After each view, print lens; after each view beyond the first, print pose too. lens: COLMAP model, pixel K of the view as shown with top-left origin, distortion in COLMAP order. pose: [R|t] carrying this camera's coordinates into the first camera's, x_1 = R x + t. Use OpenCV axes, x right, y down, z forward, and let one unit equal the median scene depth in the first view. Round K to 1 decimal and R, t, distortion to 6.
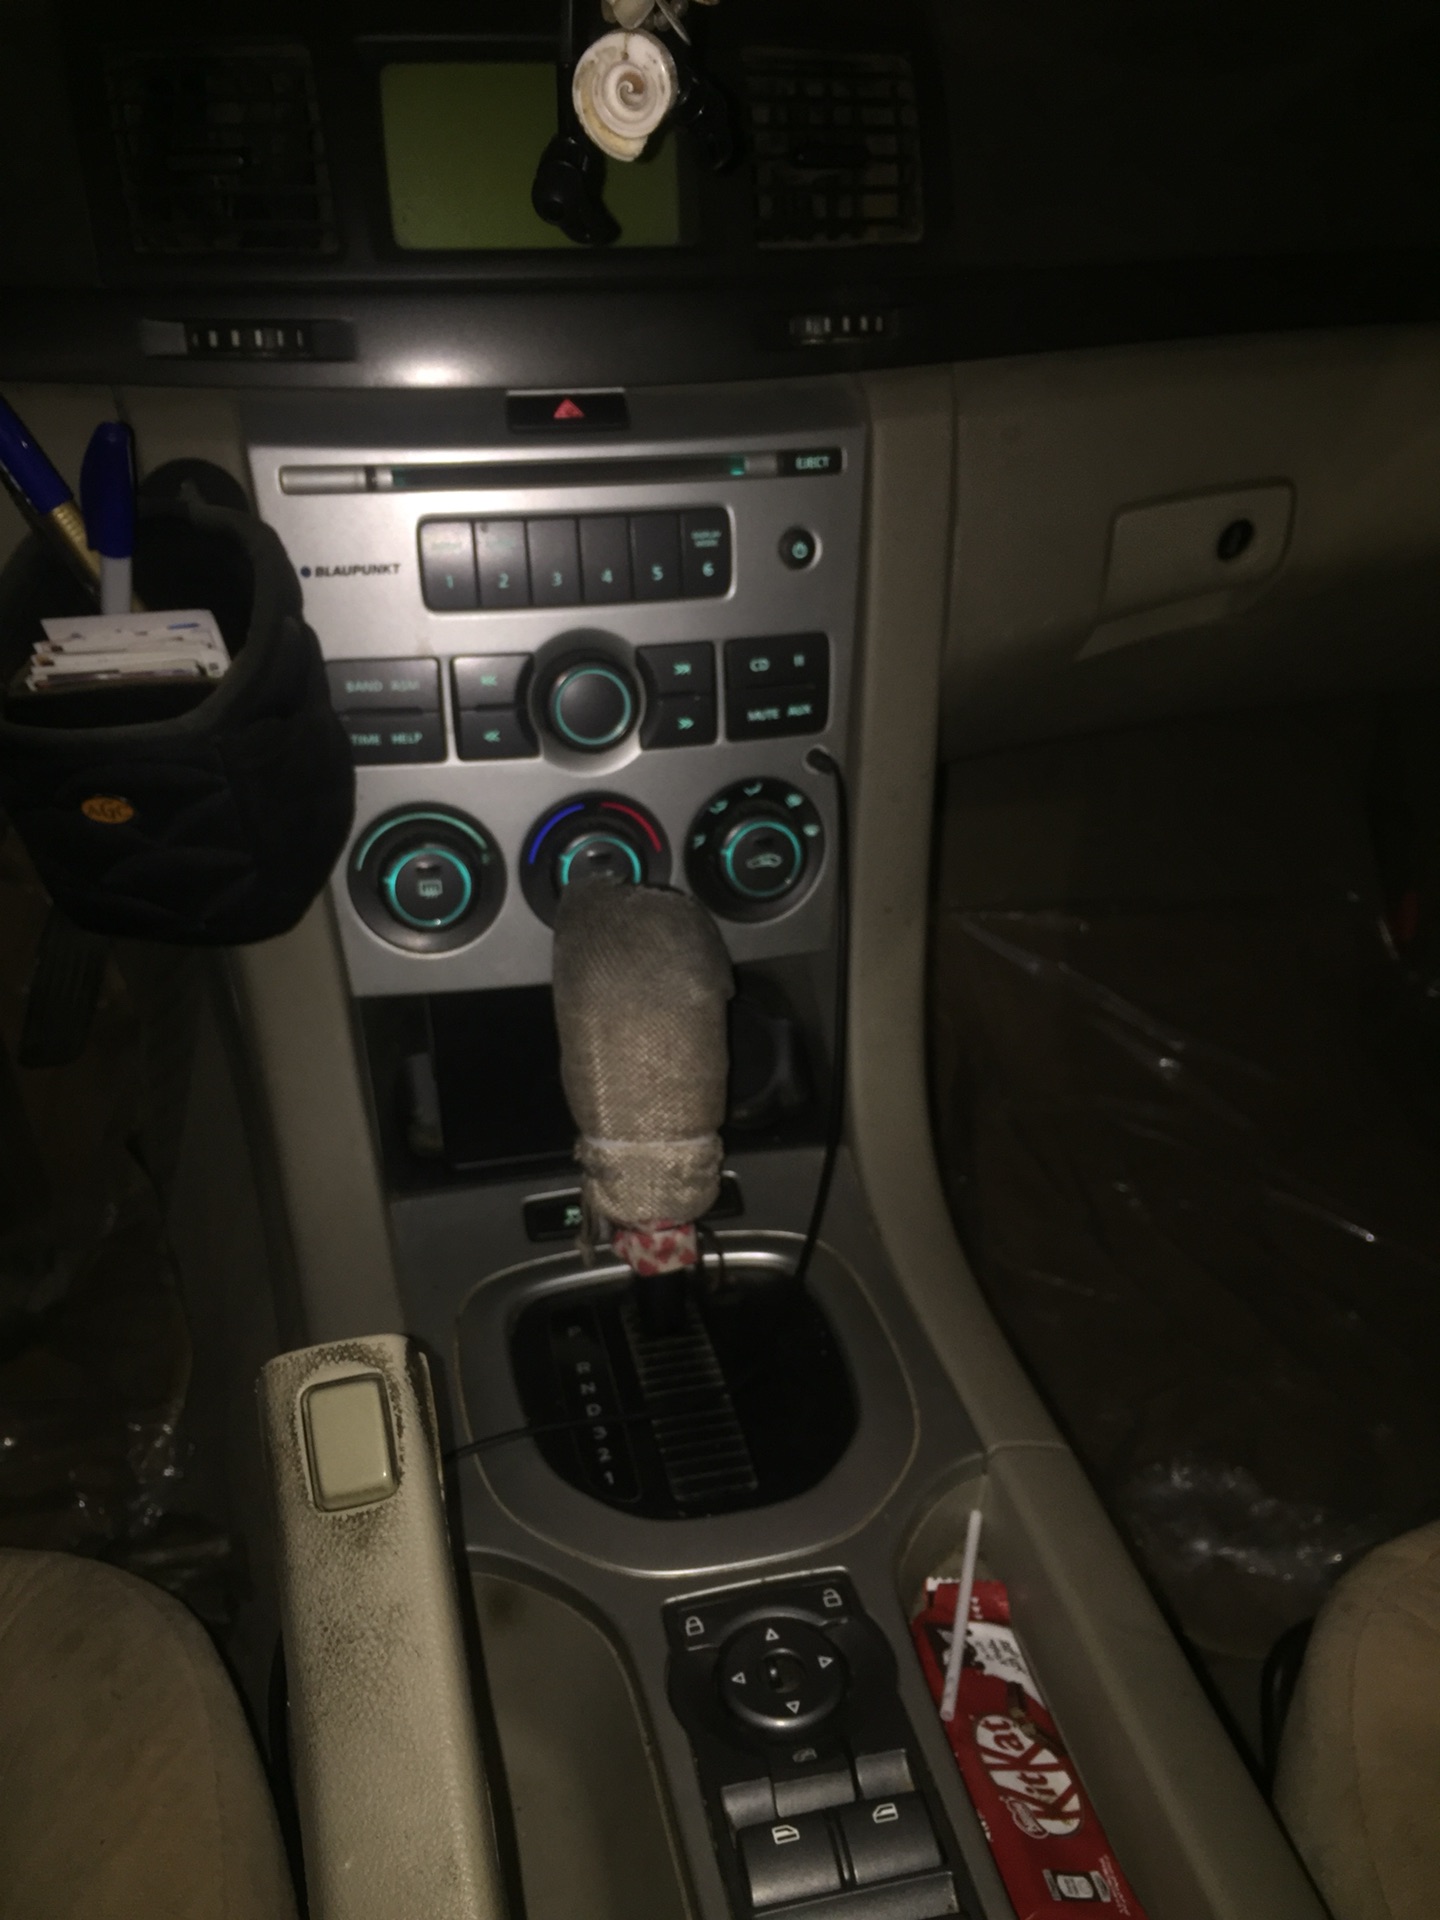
lens RADIAL K [[1695.3, 0, 707.1], [0, 1695.3, 976.4], [0, 0, 1]] dist [0.070967, -0.100586]
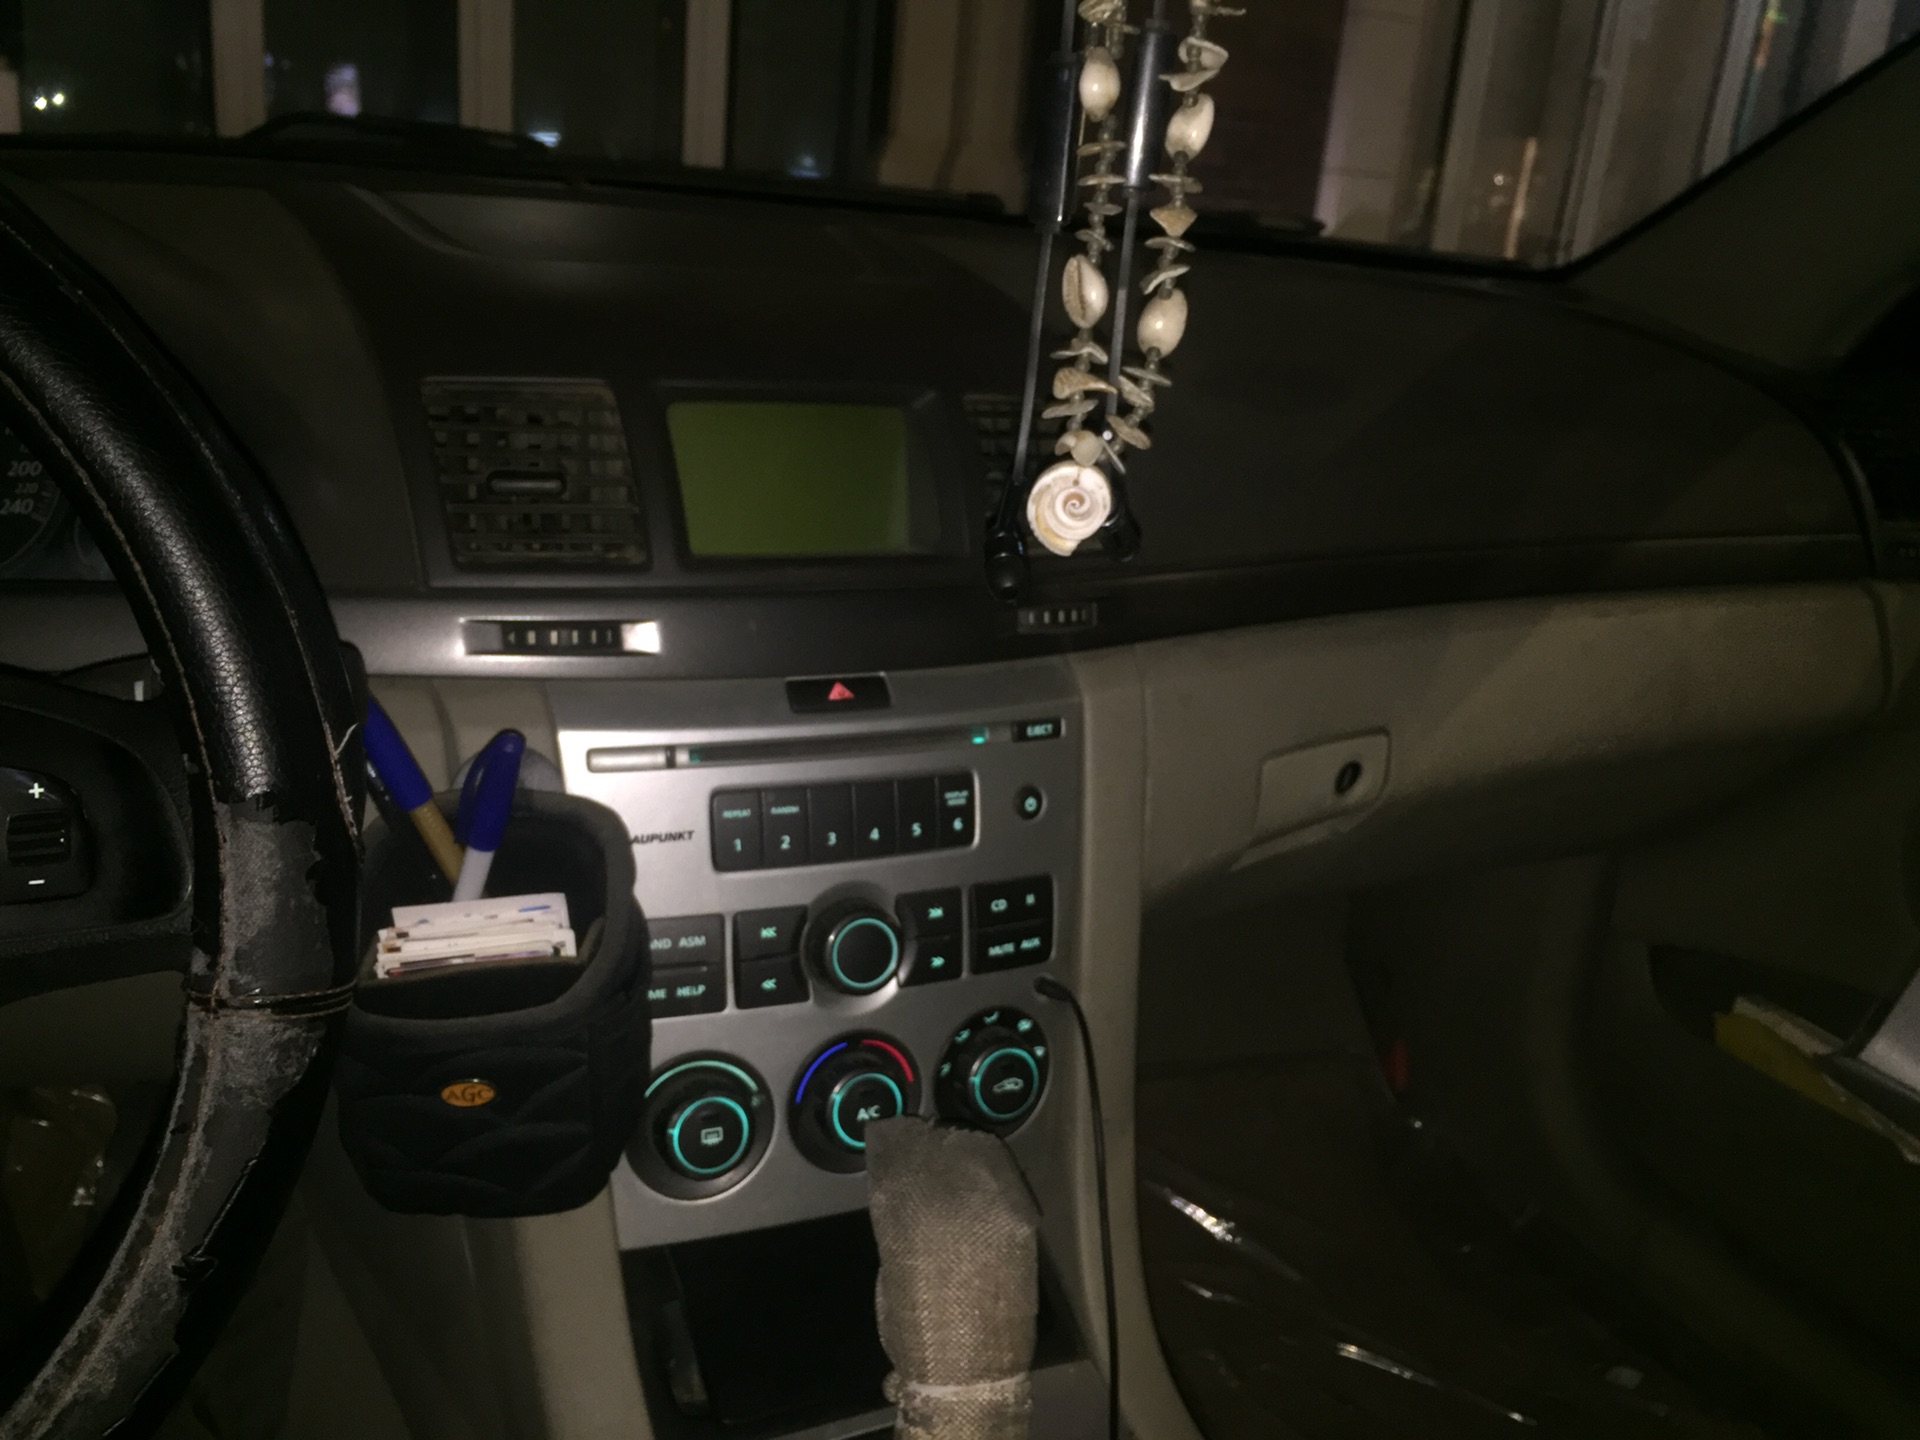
lens RADIAL K [[1695.3, 0, 956.7], [0, 1695.3, 724.5], [0, 0, 1]] dist [0.070967, -0.100586]
pose [[0.974541, -0.011965, 0.223892, -0.247932], [0.062018, 0.974000, -0.217895, -0.060998], [-0.215463, 0.226233, 0.949944, -0.069660]]
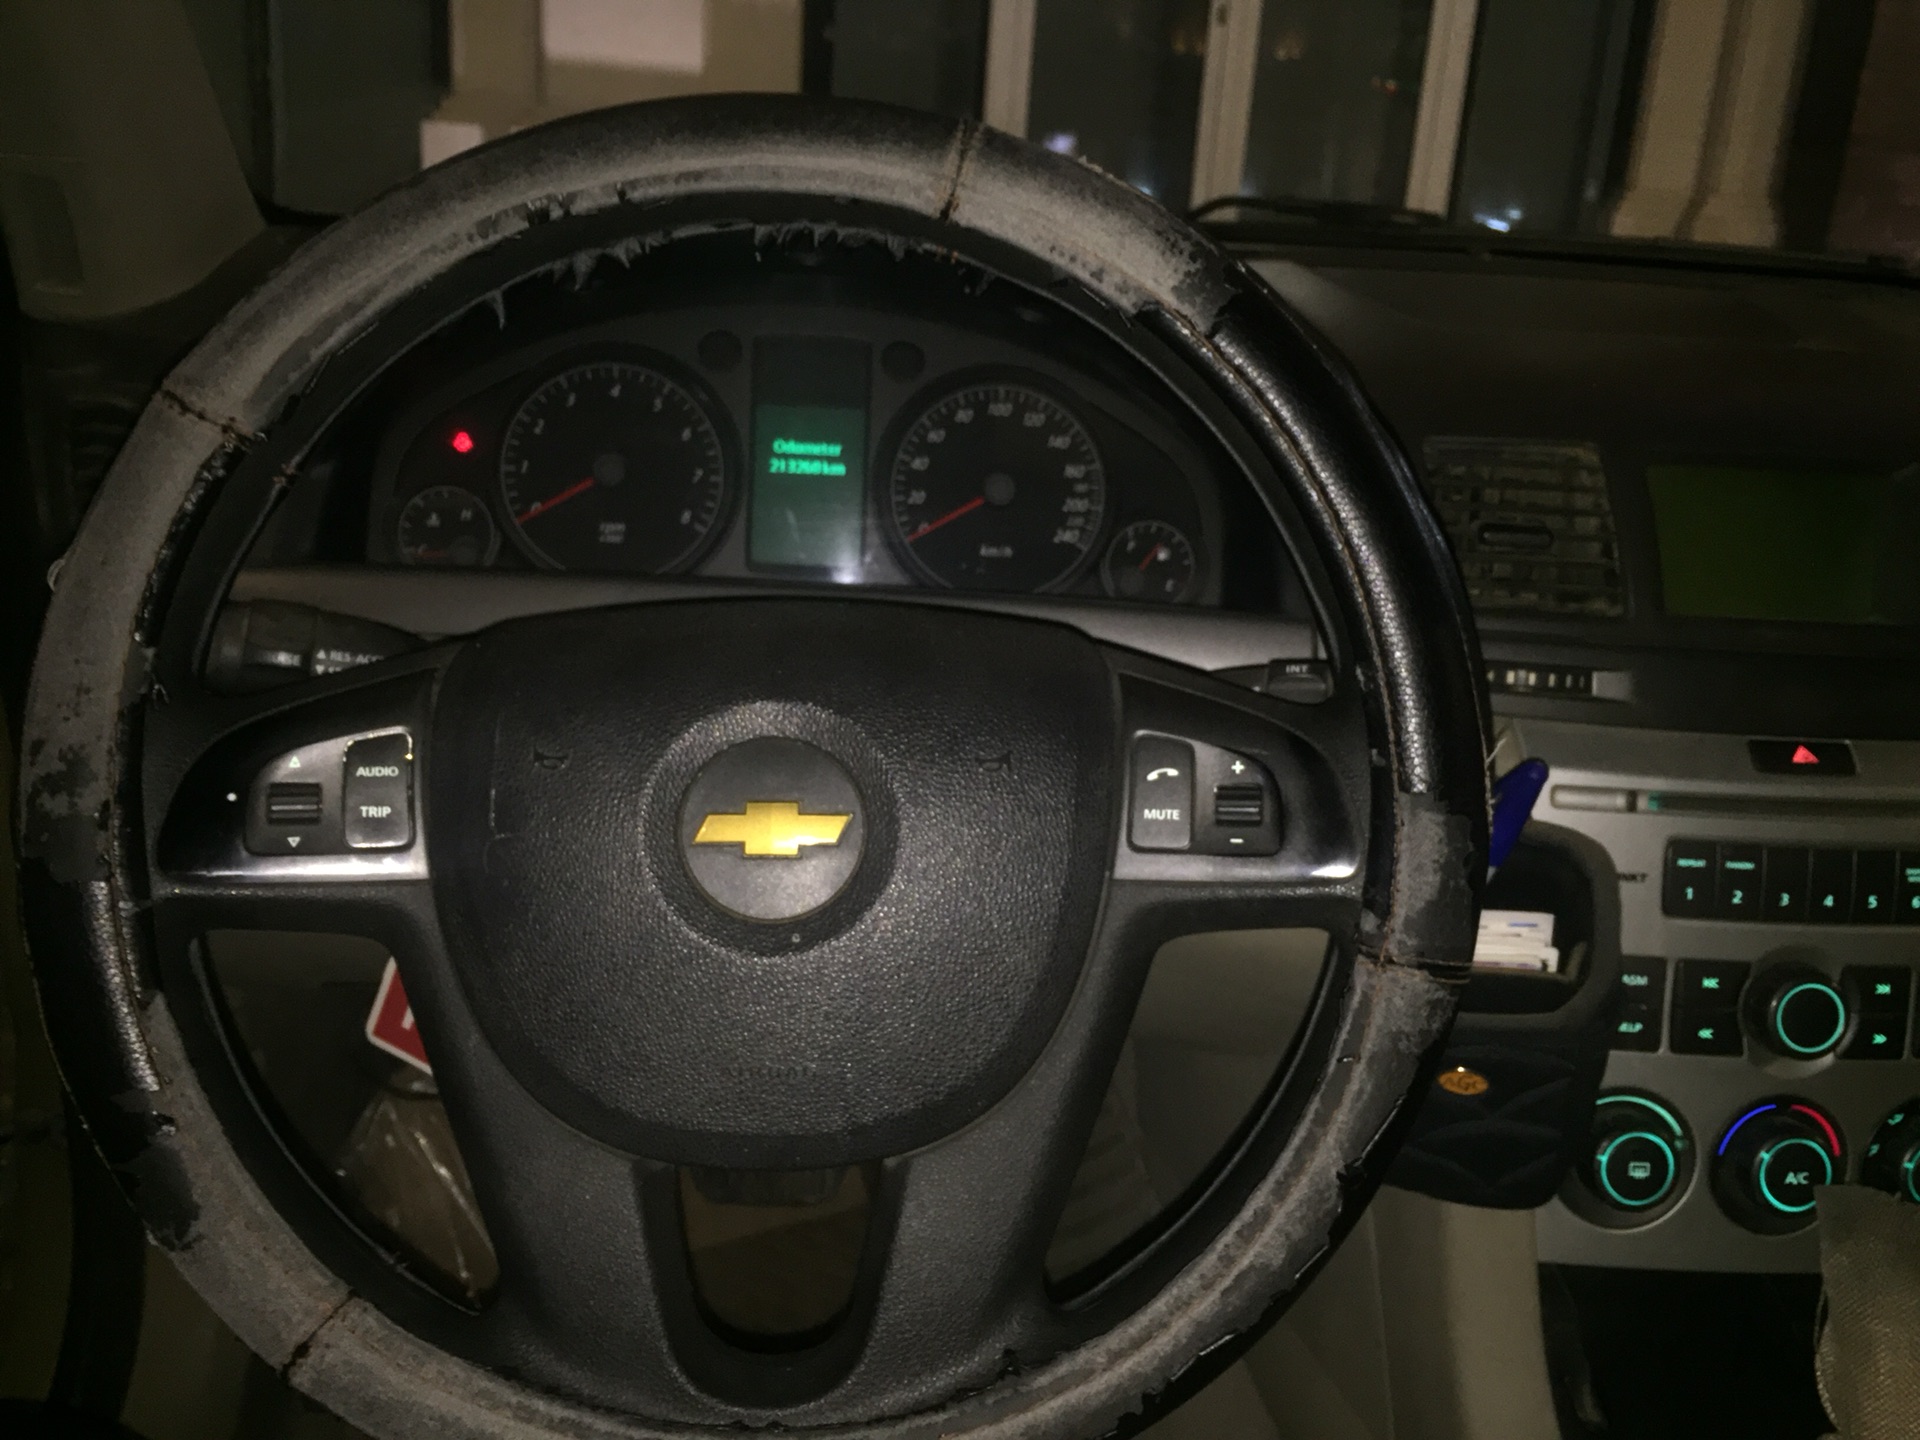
lens RADIAL K [[1695.3, 0, 962.2], [0, 1695.3, 711.3], [0, 0, 1]] dist [0.070967, -0.100586]
pose [[0.986036, 0.086410, -0.142359, -0.456046], [-0.119534, 0.962442, -0.243756, -0.015964], [0.115950, 0.257369, 0.959331, -0.156645]]
